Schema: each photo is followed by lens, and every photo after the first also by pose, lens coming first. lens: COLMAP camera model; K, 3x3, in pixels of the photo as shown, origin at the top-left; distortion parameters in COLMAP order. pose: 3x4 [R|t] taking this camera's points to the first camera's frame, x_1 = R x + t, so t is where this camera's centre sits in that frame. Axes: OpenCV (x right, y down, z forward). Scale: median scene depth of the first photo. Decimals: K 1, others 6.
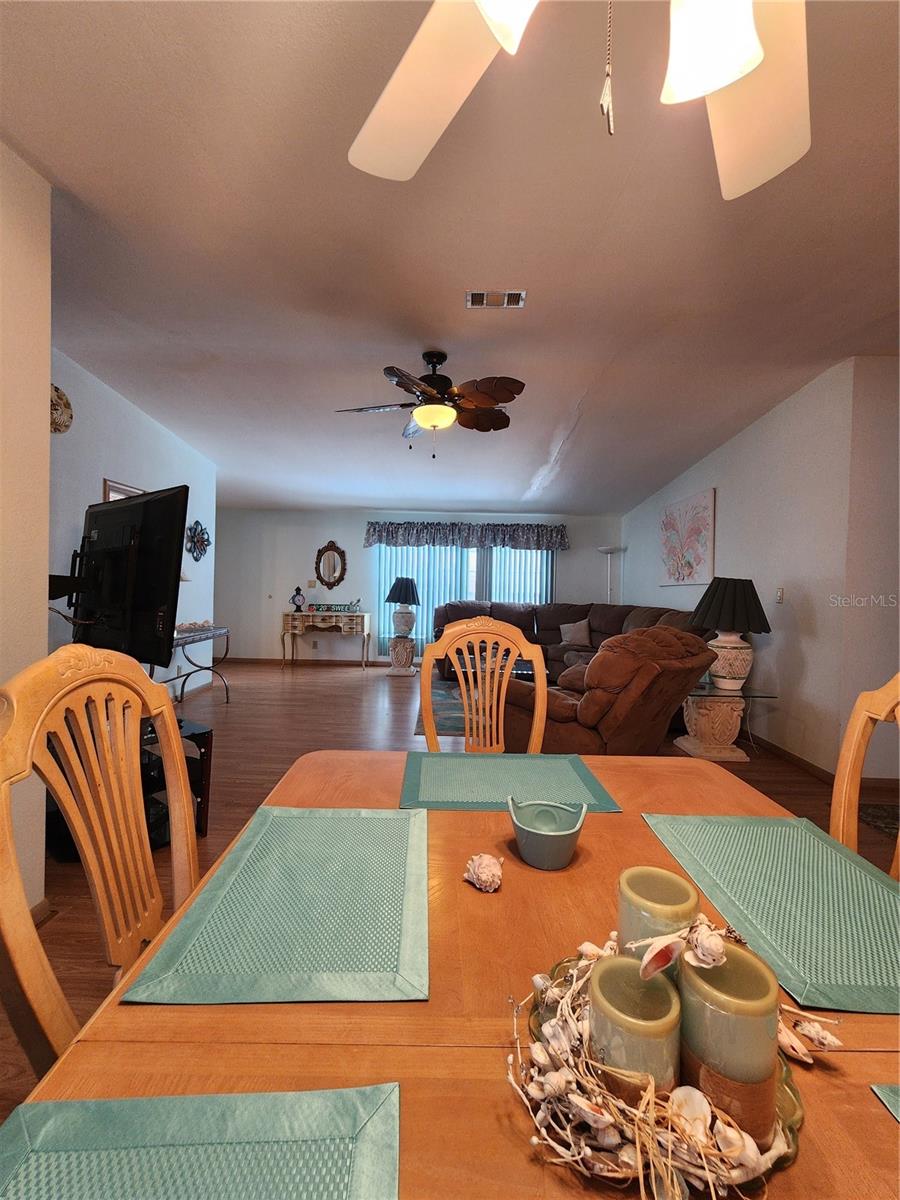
lens RADIAL K [[496.3, 0, 447.3], [0, 496.3, 592.9], [0, 0, 1]] dist [-0.003618, 0.001791]
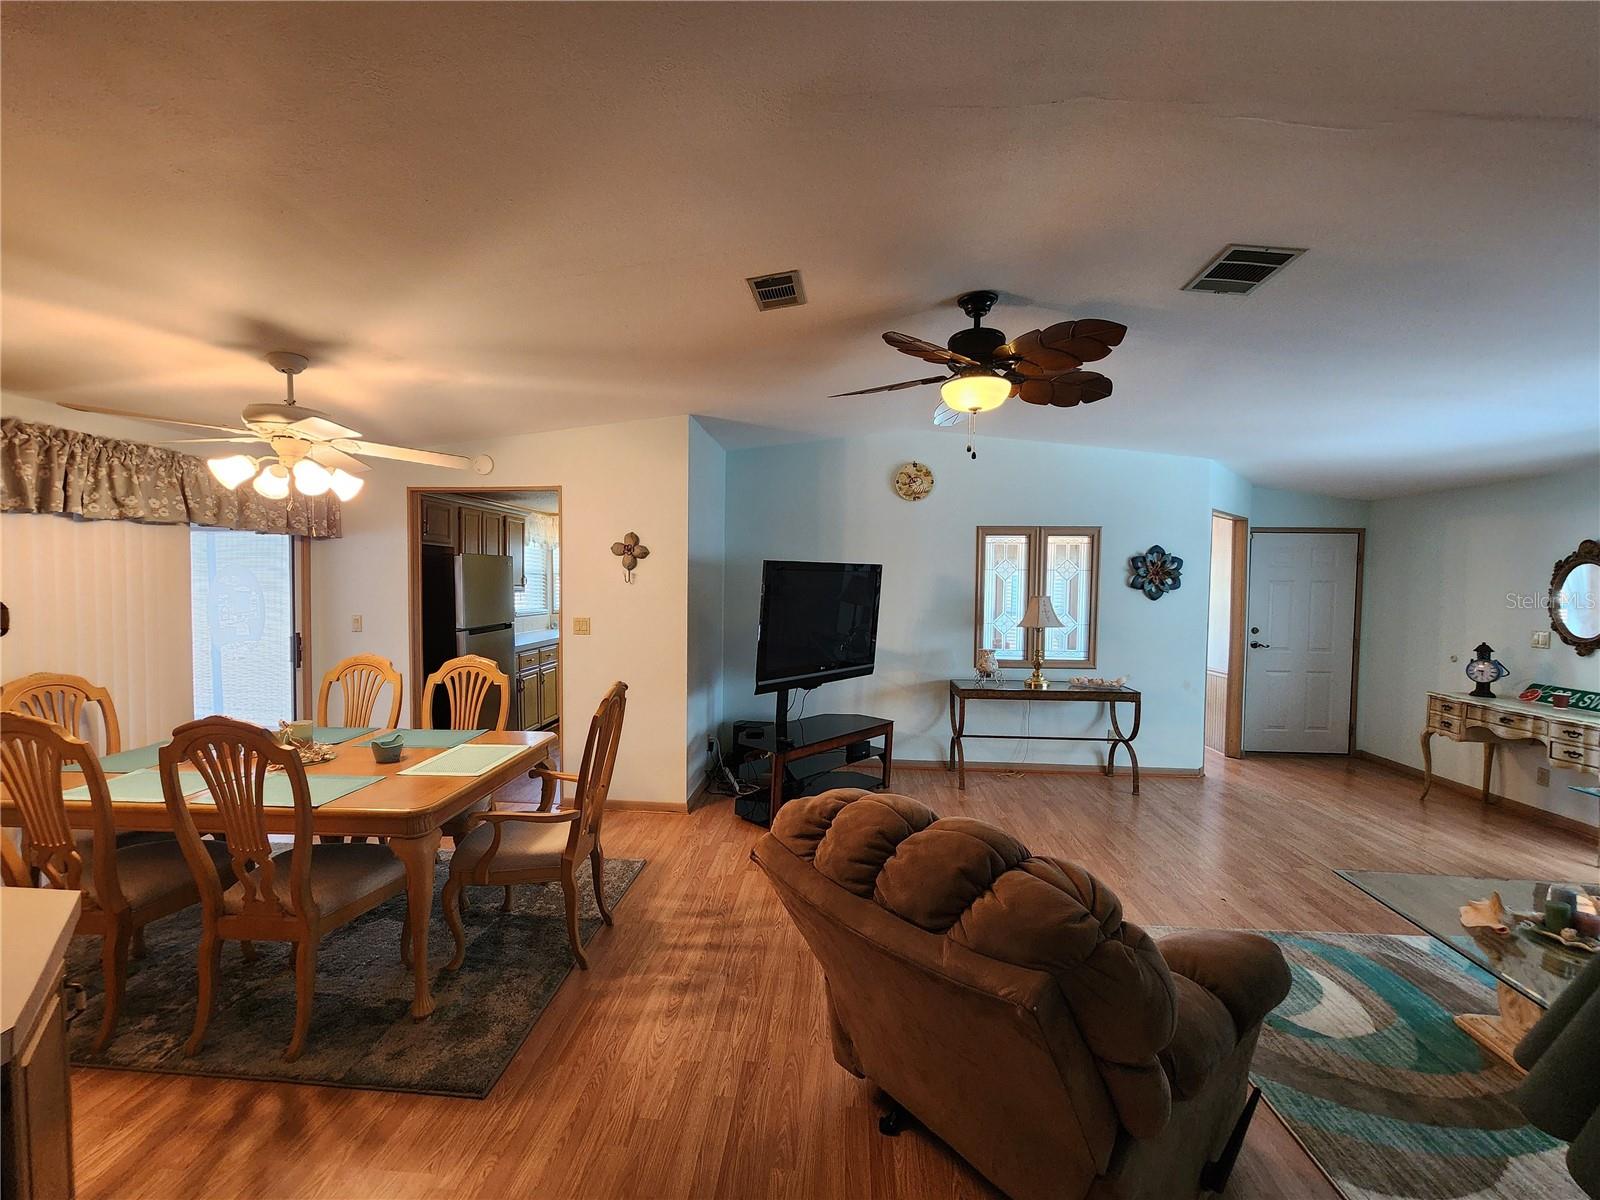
lens RADIAL K [[661.8, 0, 791.9], [0, 661.8, 606.7], [0, 0, 1]] dist [-0.003618, 0.001791]
pose [[-0.079701, 0.017215, -0.996670, 0.382722], [-0.029596, 0.999369, 0.019628, -0.040271], [0.996379, 0.031062, -0.079141, 0.379418]]
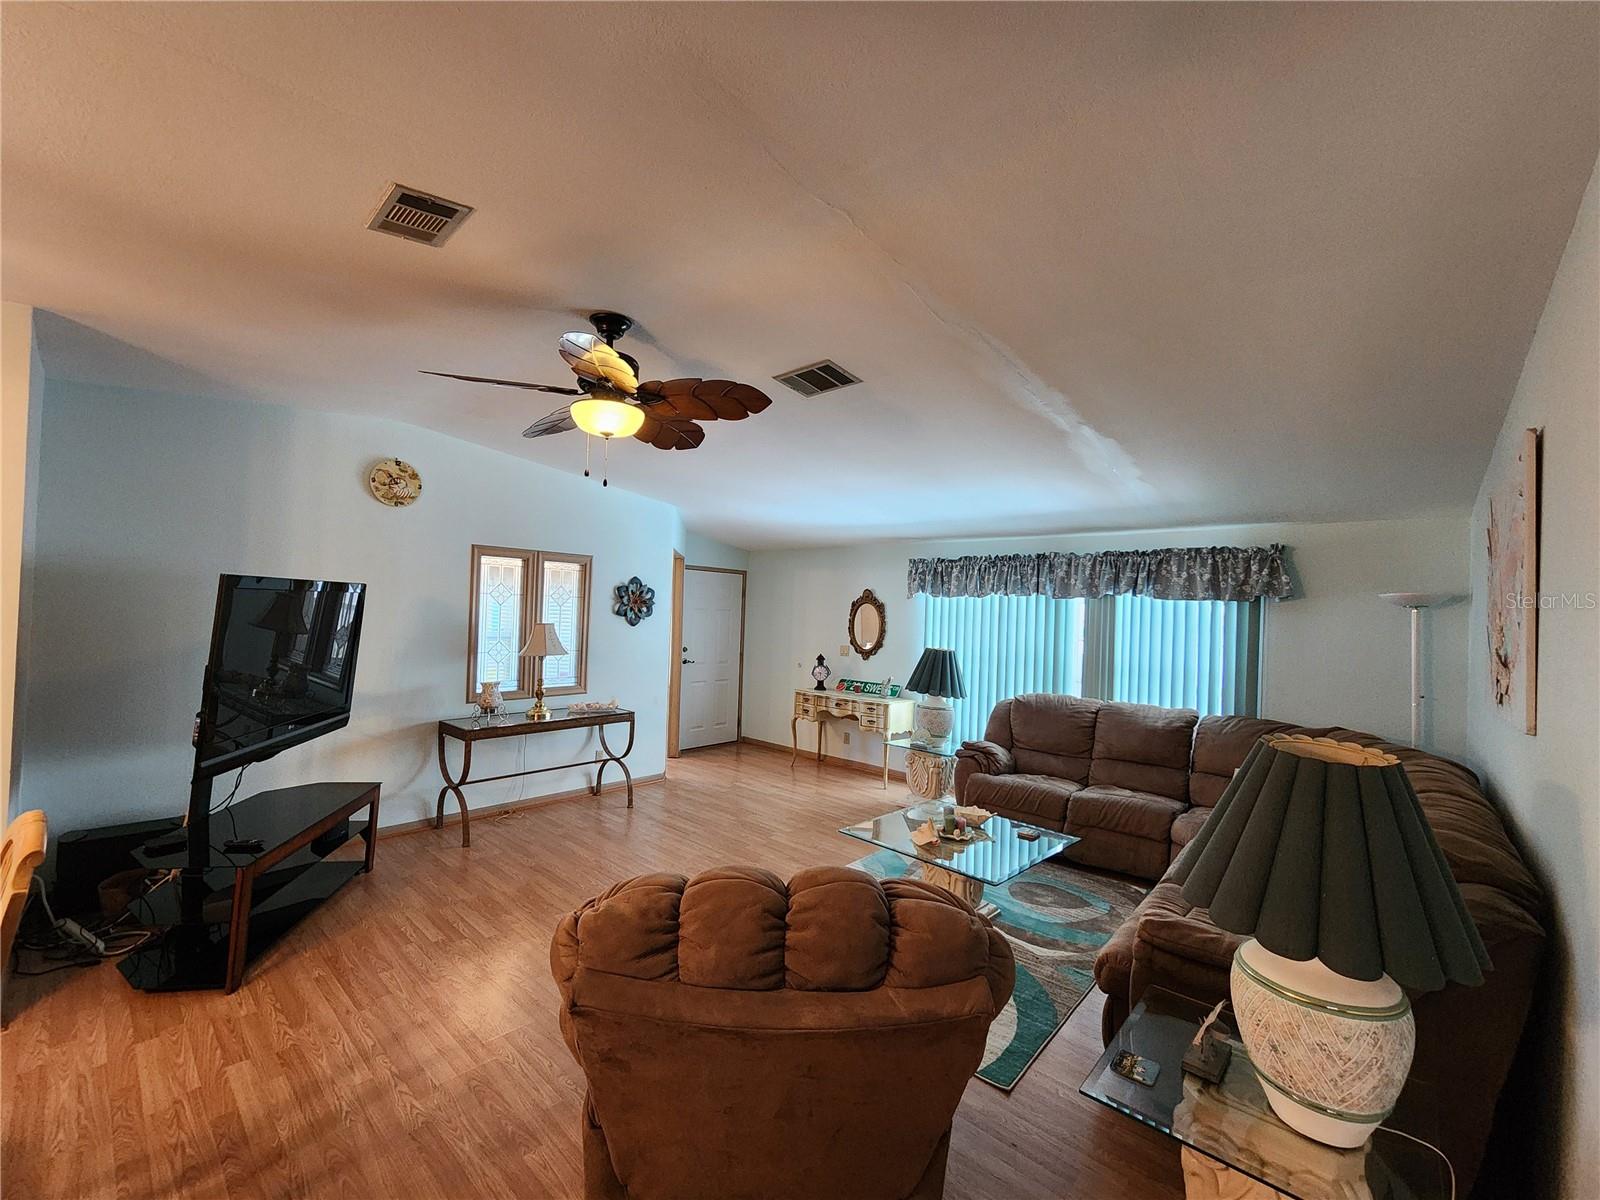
lens RADIAL K [[661.8, 0, 791.7], [0, 661.8, 603.5], [0, 0, 1]] dist [-0.003618, 0.001791]
pose [[0.743533, -0.003888, -0.668687, 0.306187], [-0.030506, 0.998745, -0.039728, -0.046389], [0.668003, 0.049938, 0.742482, 0.252681]]
